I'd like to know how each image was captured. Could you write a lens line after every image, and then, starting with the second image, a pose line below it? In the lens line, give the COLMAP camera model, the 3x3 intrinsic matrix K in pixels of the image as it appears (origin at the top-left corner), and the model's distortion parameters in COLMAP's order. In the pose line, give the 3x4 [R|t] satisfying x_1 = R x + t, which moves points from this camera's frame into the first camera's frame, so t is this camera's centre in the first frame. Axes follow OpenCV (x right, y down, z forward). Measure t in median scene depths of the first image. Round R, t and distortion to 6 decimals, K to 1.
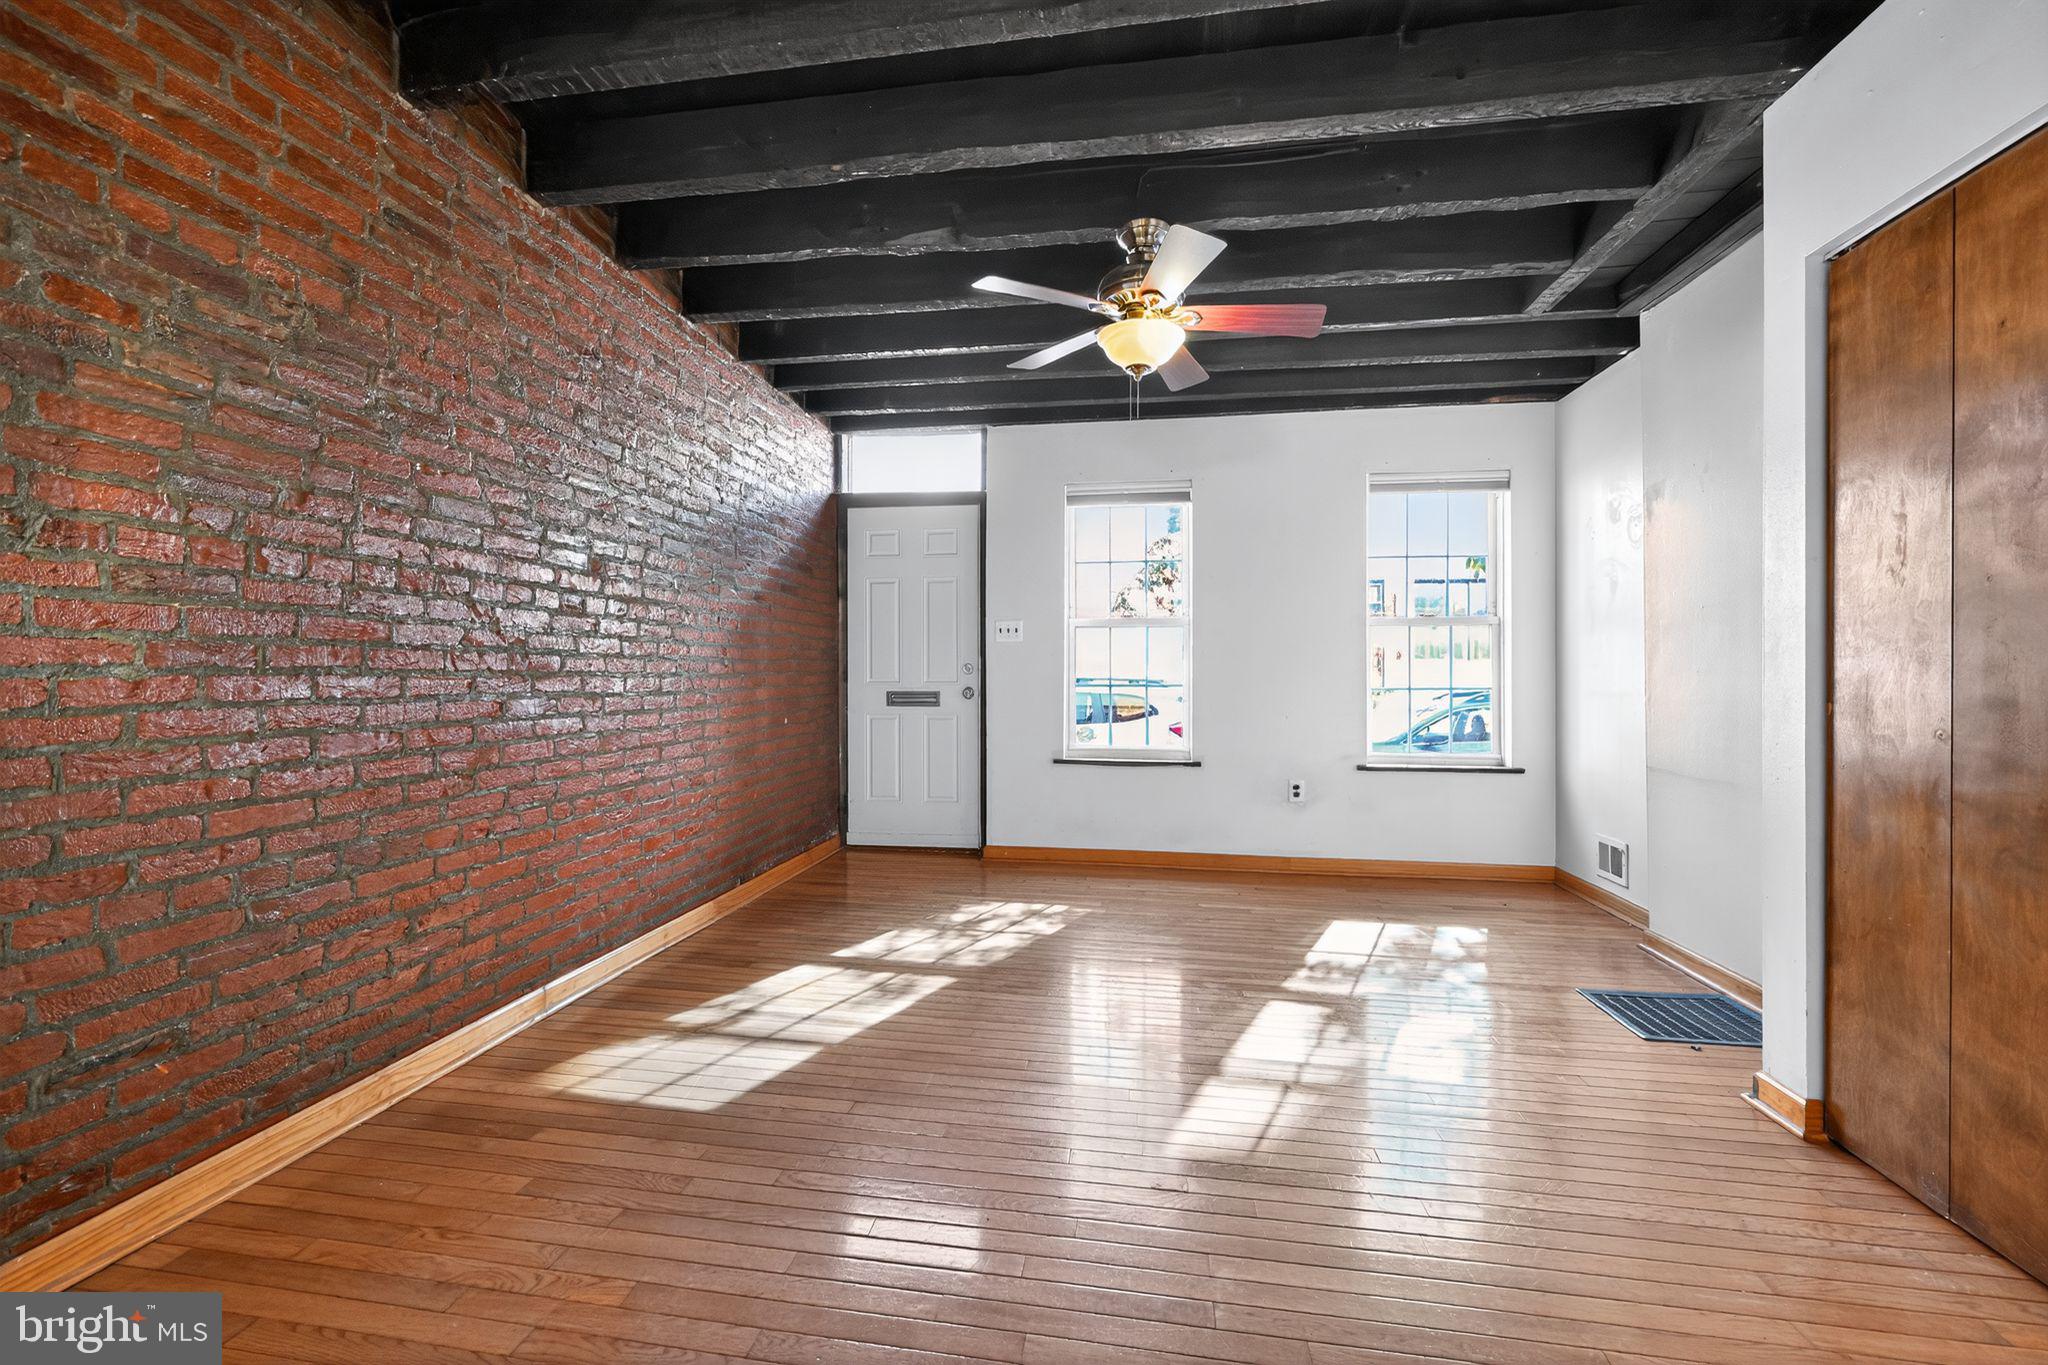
lens RADIAL K [[815.5, 0, 1019.4], [0, 815.5, 670.8], [0, 0, 1]] dist [0.001839, -0.003872]
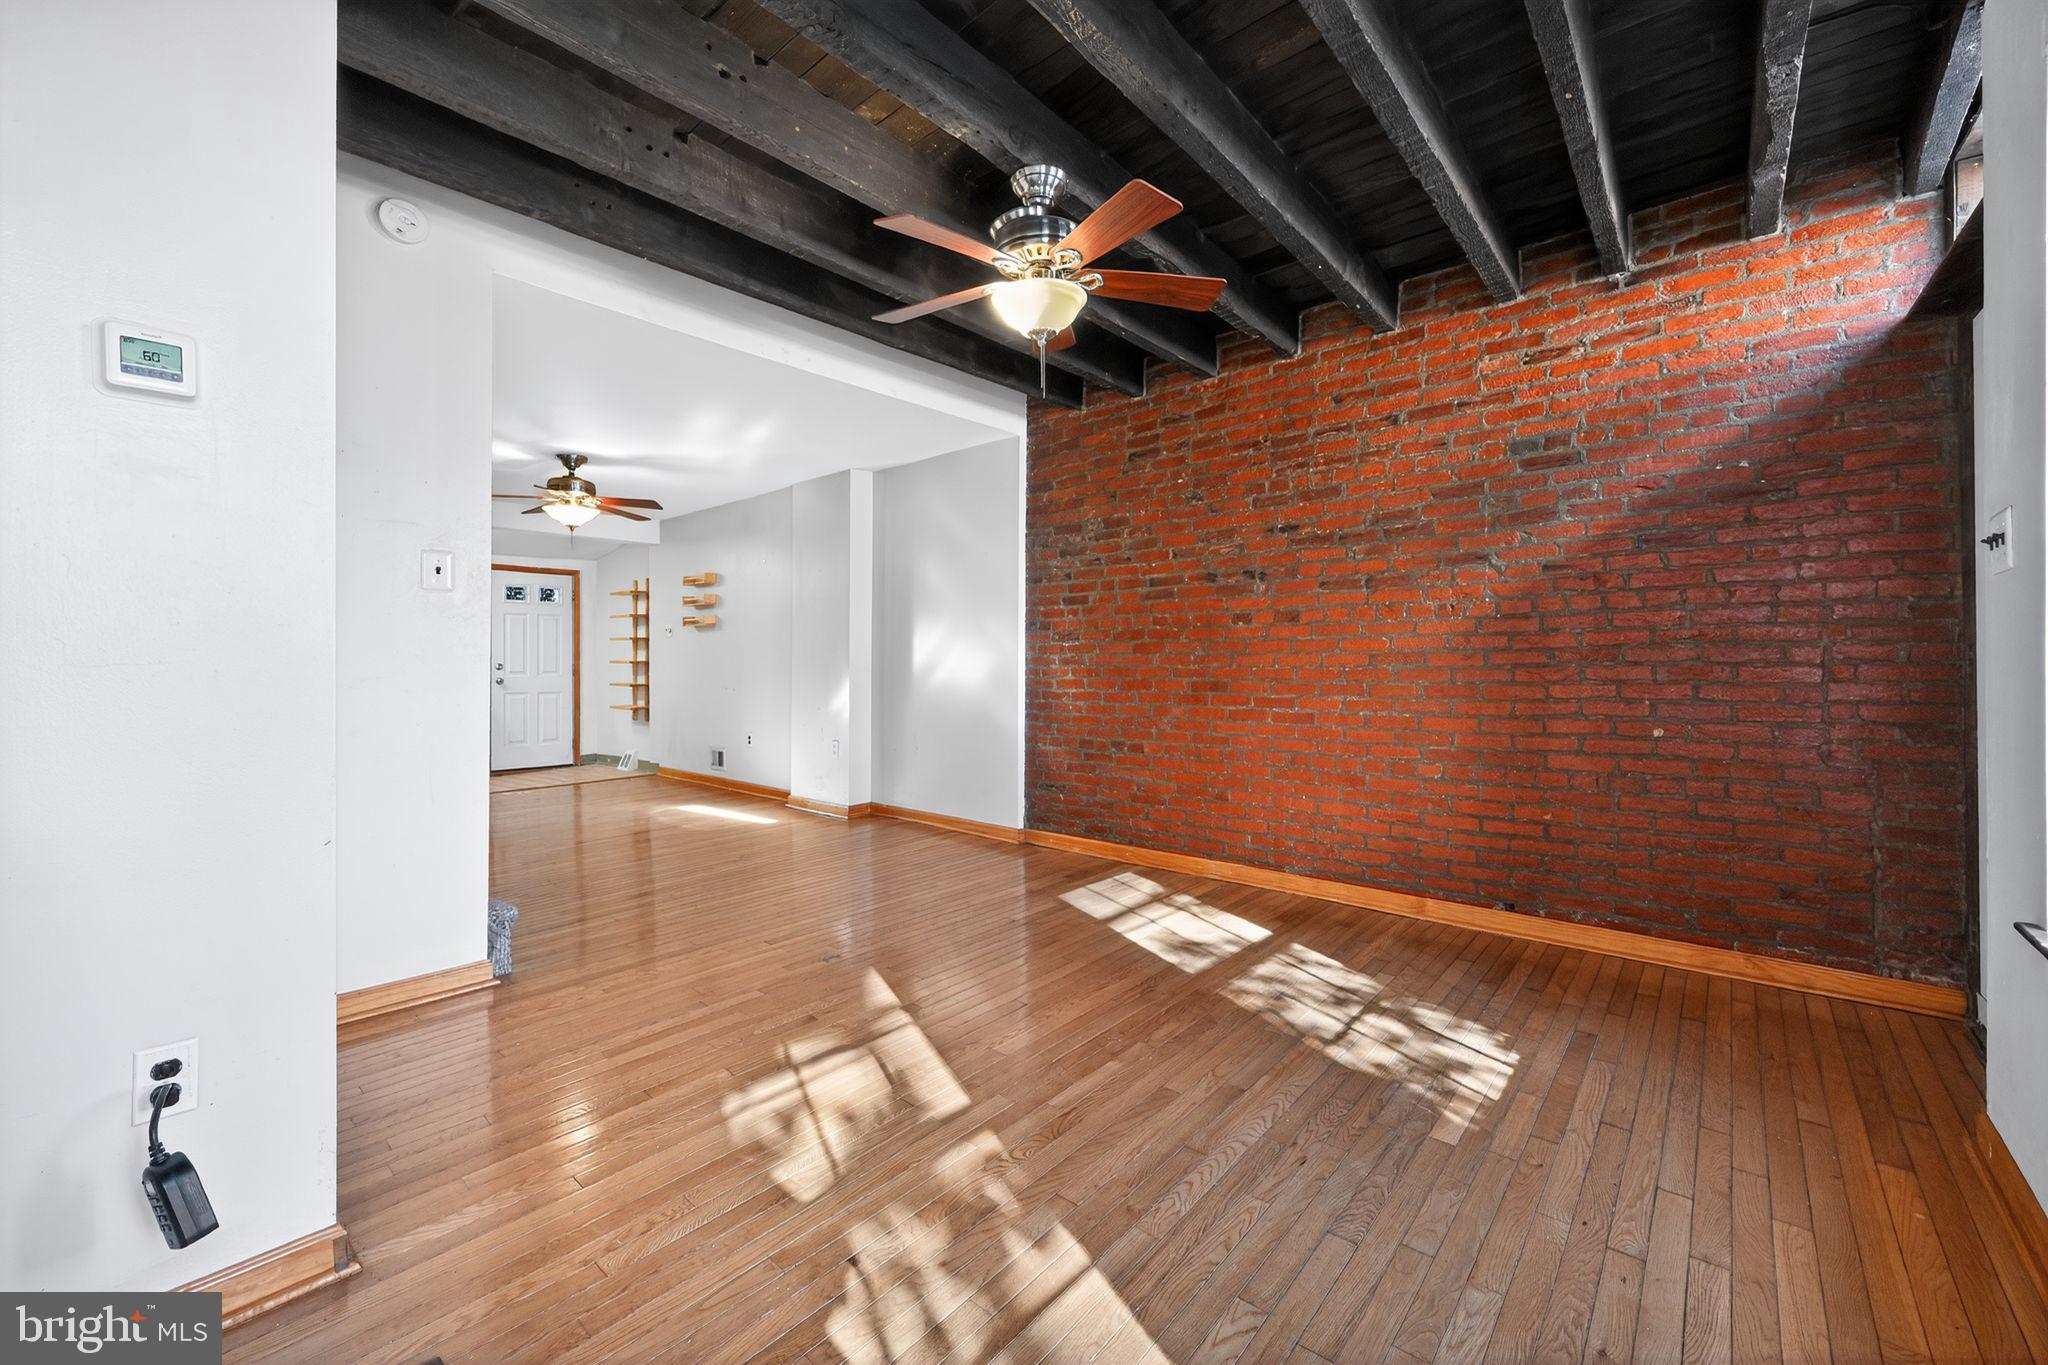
lens RADIAL K [[815.5, 0, 1019.4], [0, 815.5, 670.8], [0, 0, 1]] dist [0.001839, -0.003872]
pose [[-0.537186, -0.001744, -0.843462, 0.847319], [0.002904, 0.999988, -0.003917, 0.014532], [0.843459, -0.004554, -0.537174, 1.316415]]
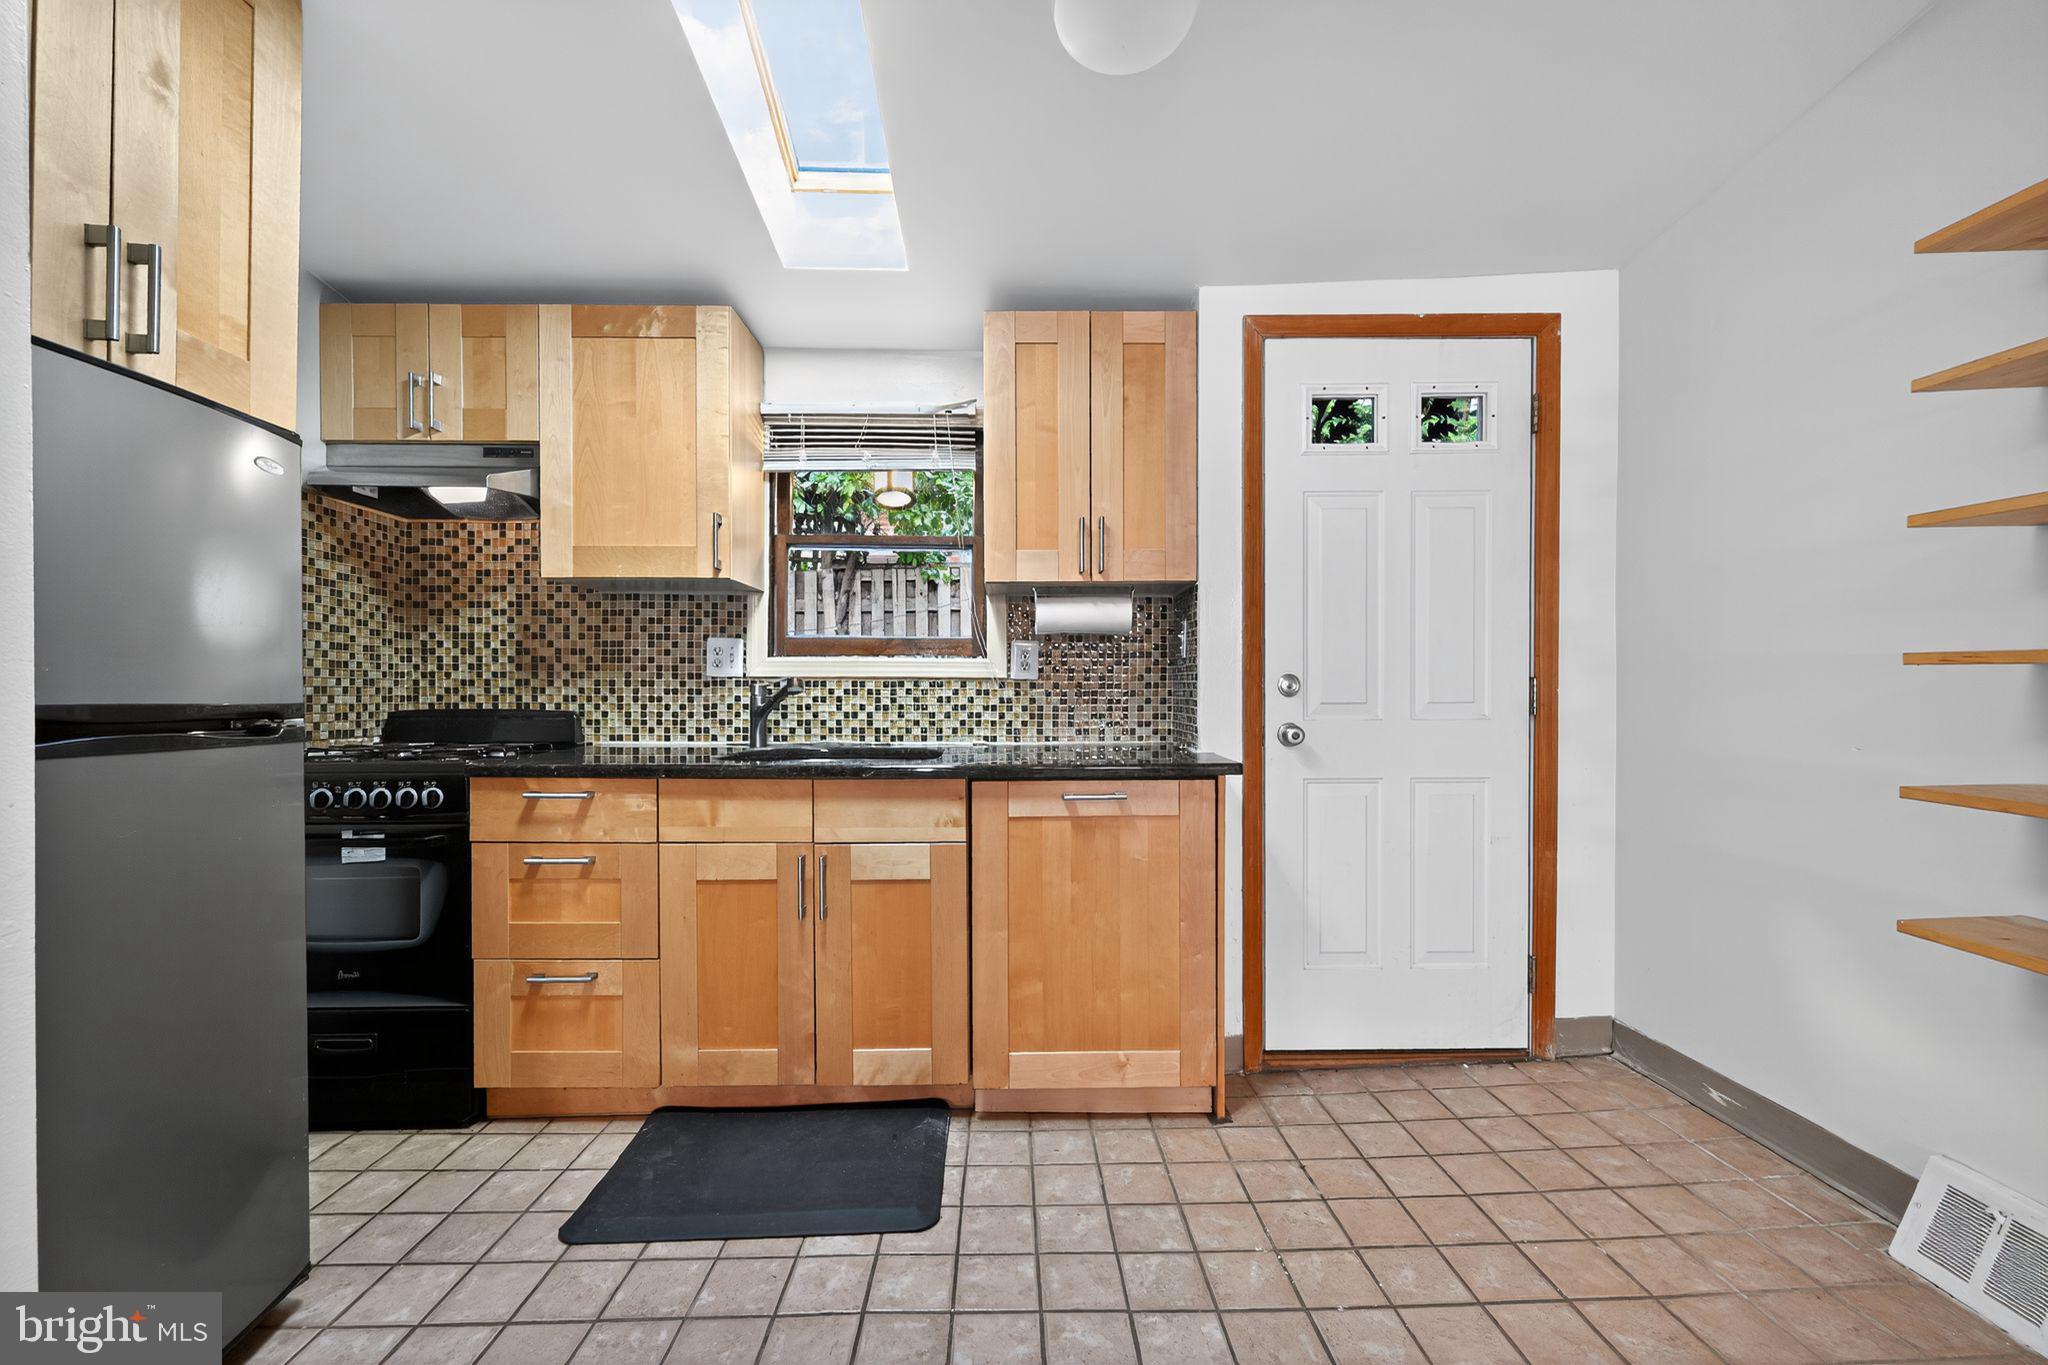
lens RADIAL K [[812.8, 0, 1020.7], [0, 812.8, 695.9], [0, 0, 1]] dist [-0.000294, -0.000029]
pose [[-0.984598, 0.003385, -0.174798, -0.161870], [0.001510, 0.999940, 0.010862, -0.015869], [0.174825, 0.010431, -0.984544, -0.968584]]
